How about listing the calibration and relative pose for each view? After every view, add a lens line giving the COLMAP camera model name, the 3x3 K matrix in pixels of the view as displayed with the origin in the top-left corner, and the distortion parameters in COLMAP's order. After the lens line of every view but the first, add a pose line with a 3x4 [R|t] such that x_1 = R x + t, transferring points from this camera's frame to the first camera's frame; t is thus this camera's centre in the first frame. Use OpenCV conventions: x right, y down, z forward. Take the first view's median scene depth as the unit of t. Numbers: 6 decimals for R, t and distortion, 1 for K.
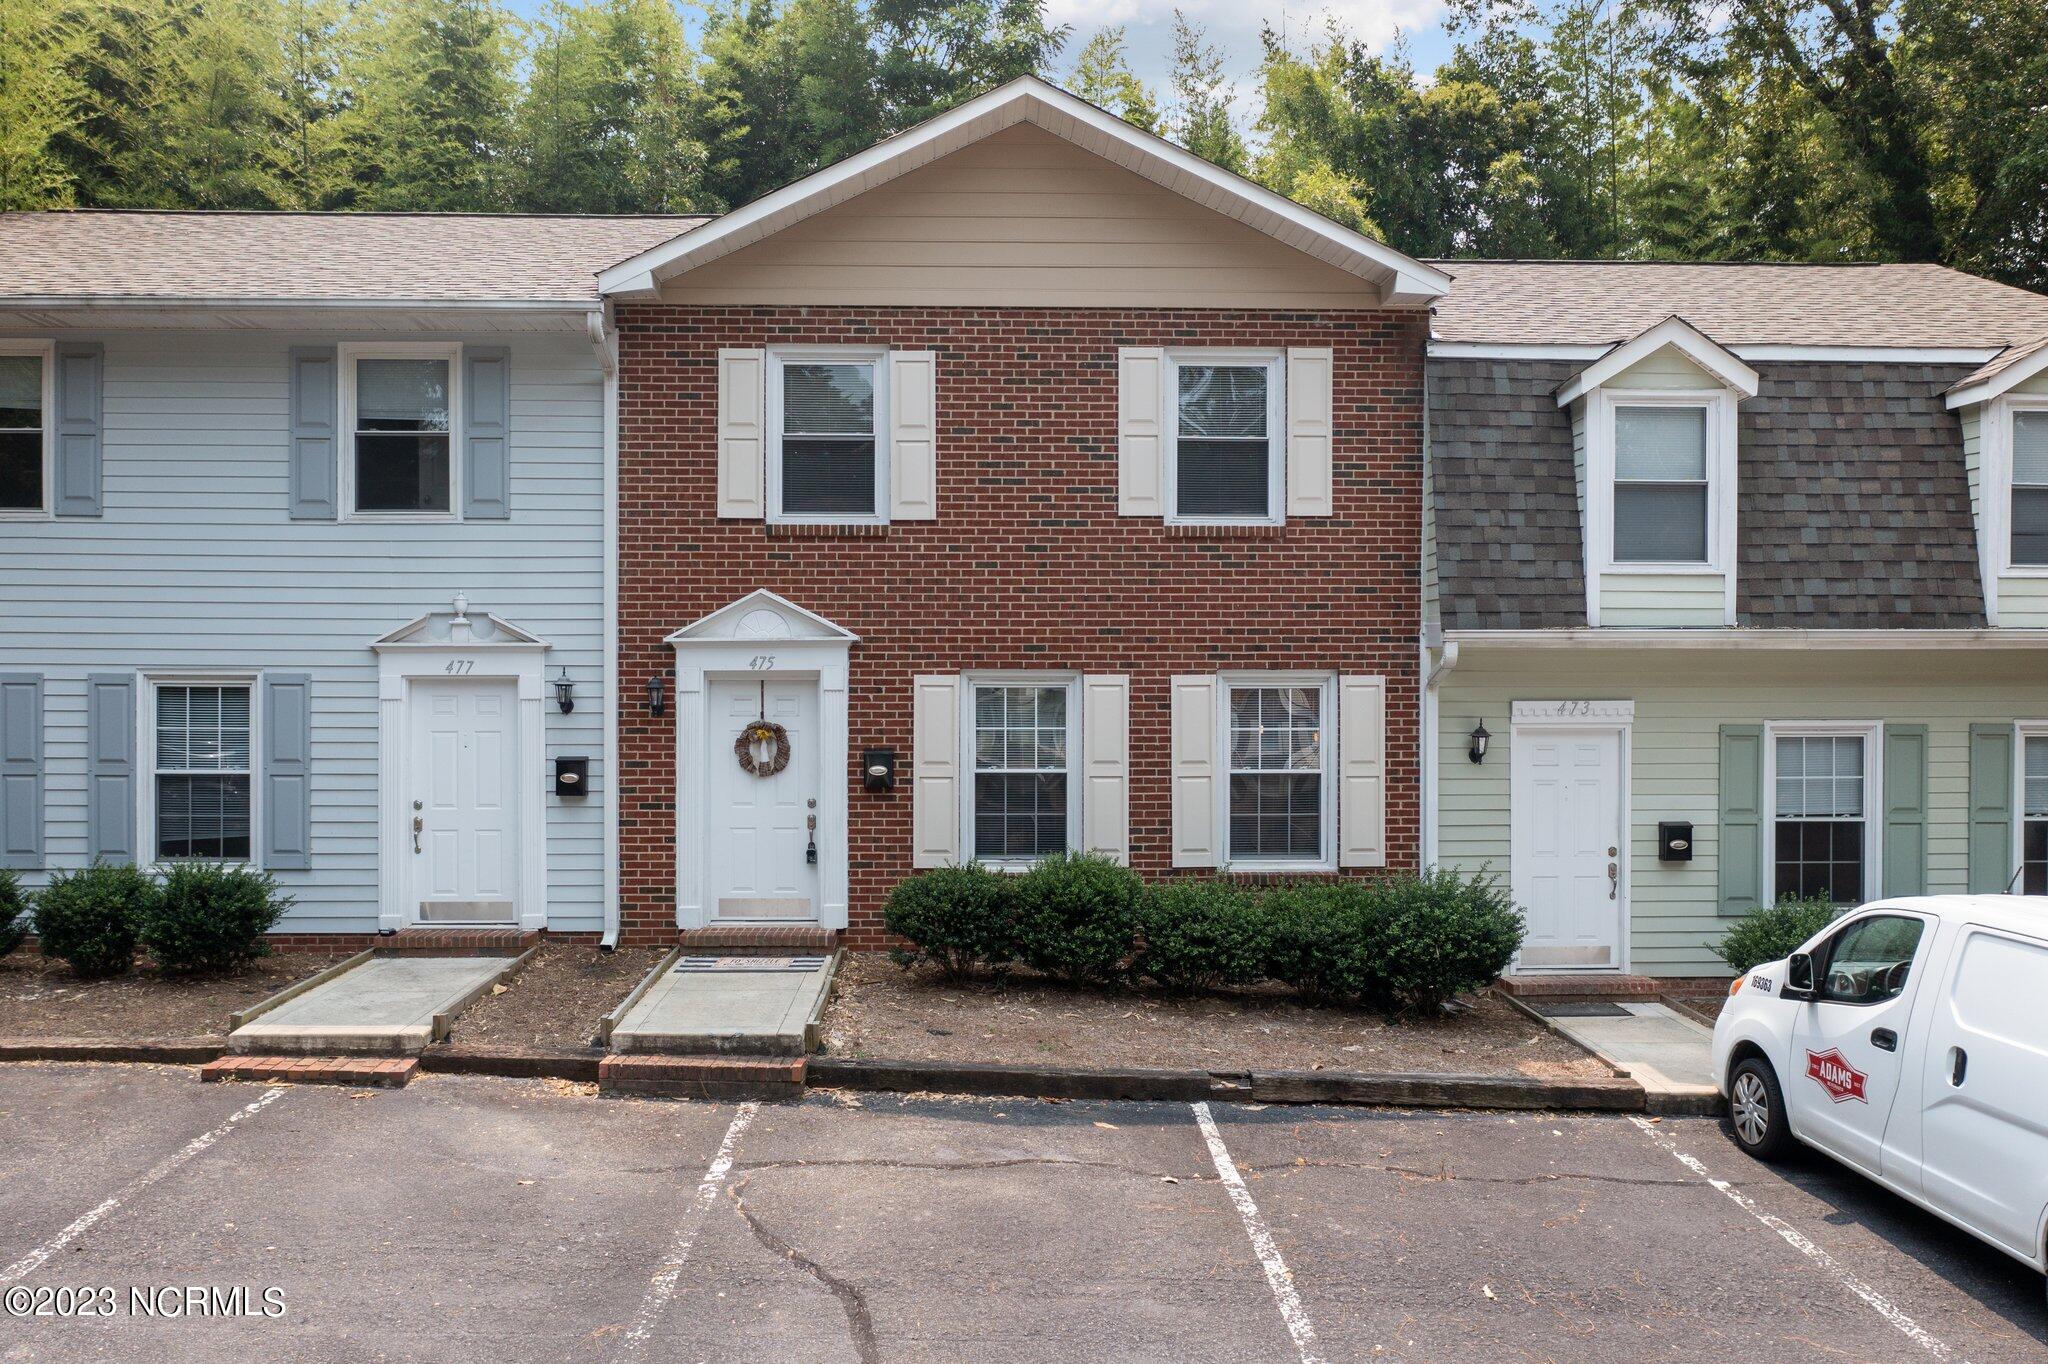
lens RADIAL K [[1670.3, 0, 1019.4], [0, 1670.3, 696.7], [0, 0, 1]] dist [0.001283, -0.005431]
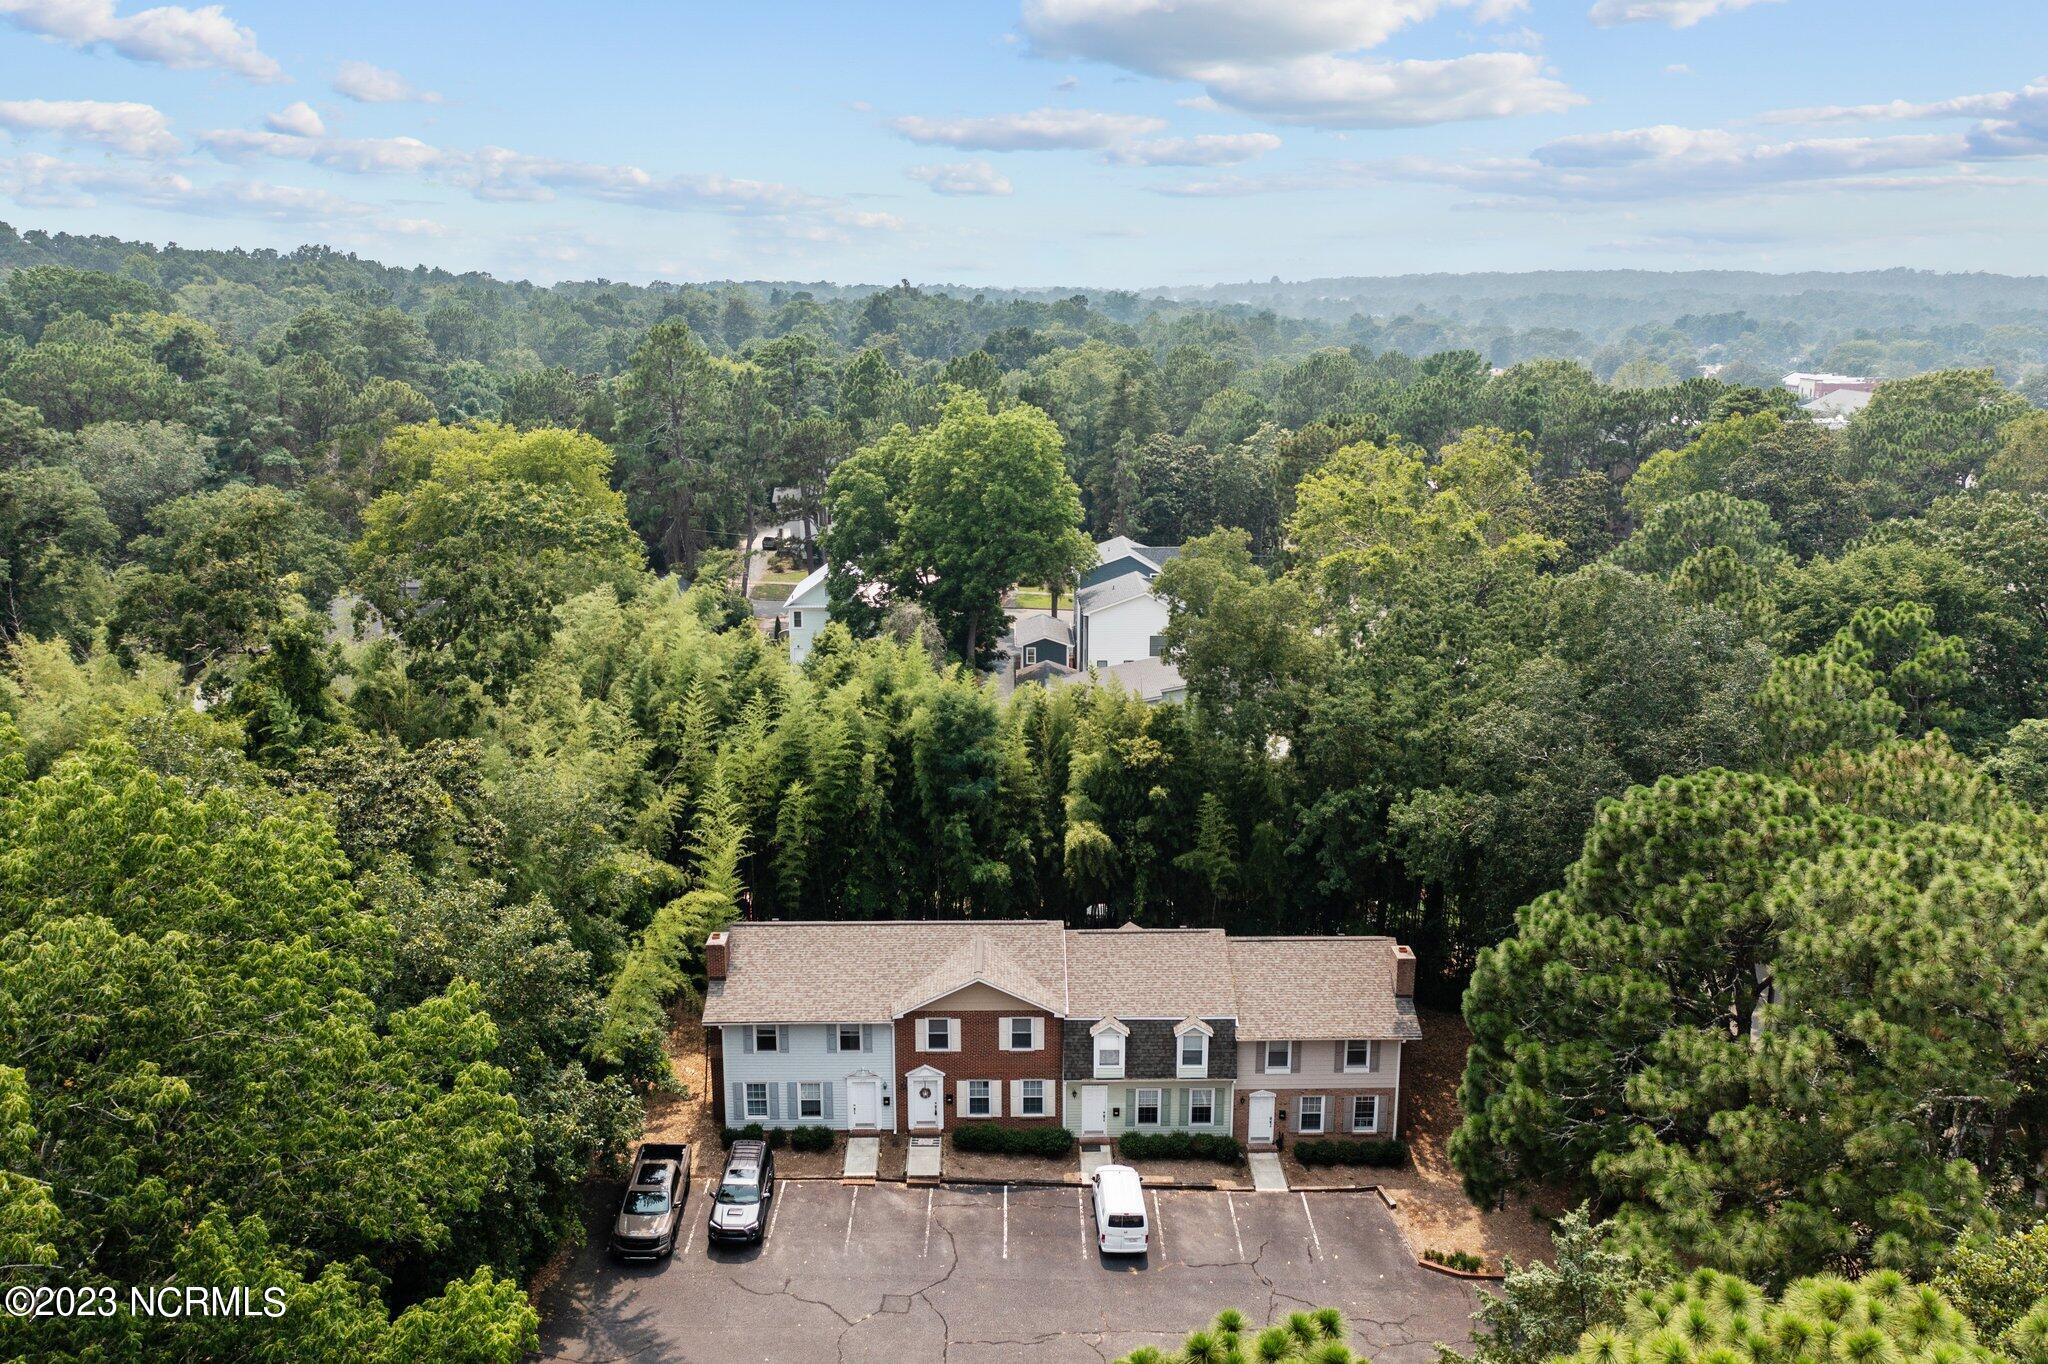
lens RADIAL K [[1652.6, 0, 1023.3], [0, 1652.6, 687.1], [0, 0, 1]] dist [0.001667, 0.000990]
pose [[0.999836, 0.003076, -0.017842, 0.211772], [0.001477, 0.968318, 0.249717, -2.320517], [0.018044, -0.249703, 0.968154, -3.351568]]
